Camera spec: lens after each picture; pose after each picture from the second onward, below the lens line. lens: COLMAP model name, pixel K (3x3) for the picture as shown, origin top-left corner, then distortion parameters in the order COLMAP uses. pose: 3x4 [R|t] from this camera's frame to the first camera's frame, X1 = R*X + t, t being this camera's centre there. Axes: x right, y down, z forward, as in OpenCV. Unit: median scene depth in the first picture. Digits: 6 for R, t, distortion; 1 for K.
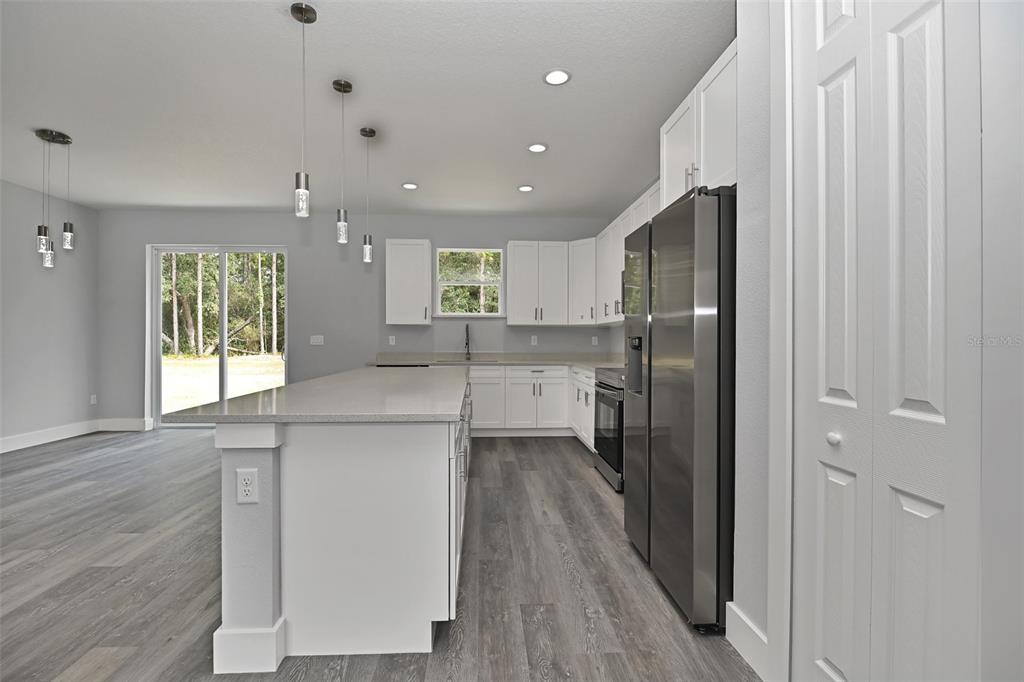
lens RADIAL K [[465.6, 0, 512.0], [0, 465.6, 341.0], [0, 0, 1]] dist [-0.005318, -0.000825]
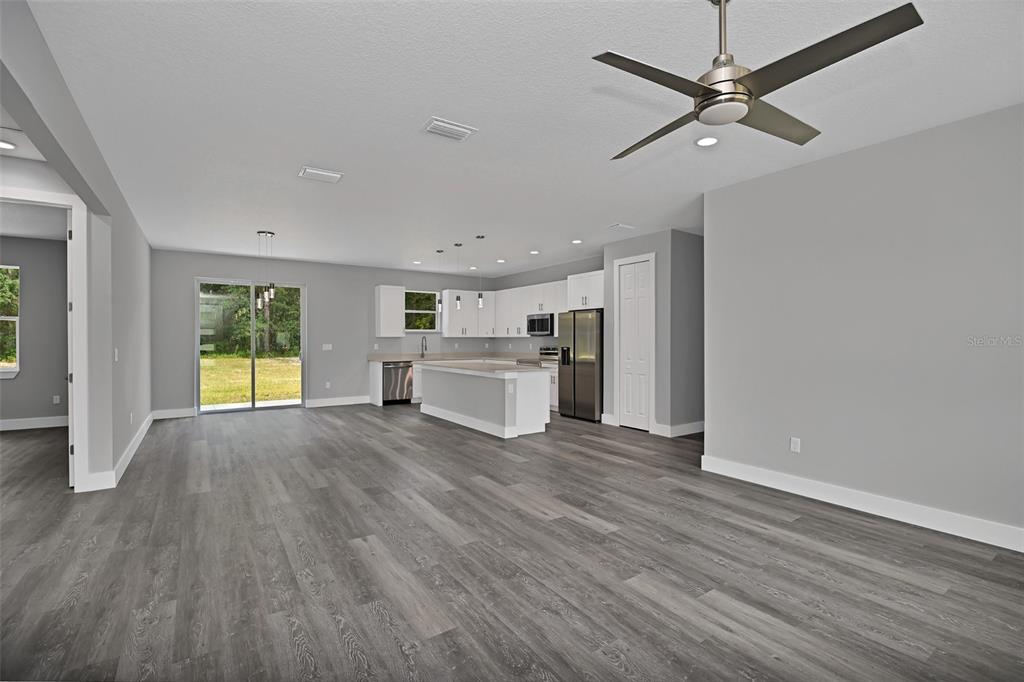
lens RADIAL K [[465.6, 0, 512.0], [0, 465.6, 341.0], [0, 0, 1]] dist [-0.005318, -0.000825]
pose [[0.867990, -0.004446, 0.496562, -0.670973], [0.000107, 0.999962, 0.008767, -0.035903], [-0.496582, -0.007556, 0.867957, -0.643301]]
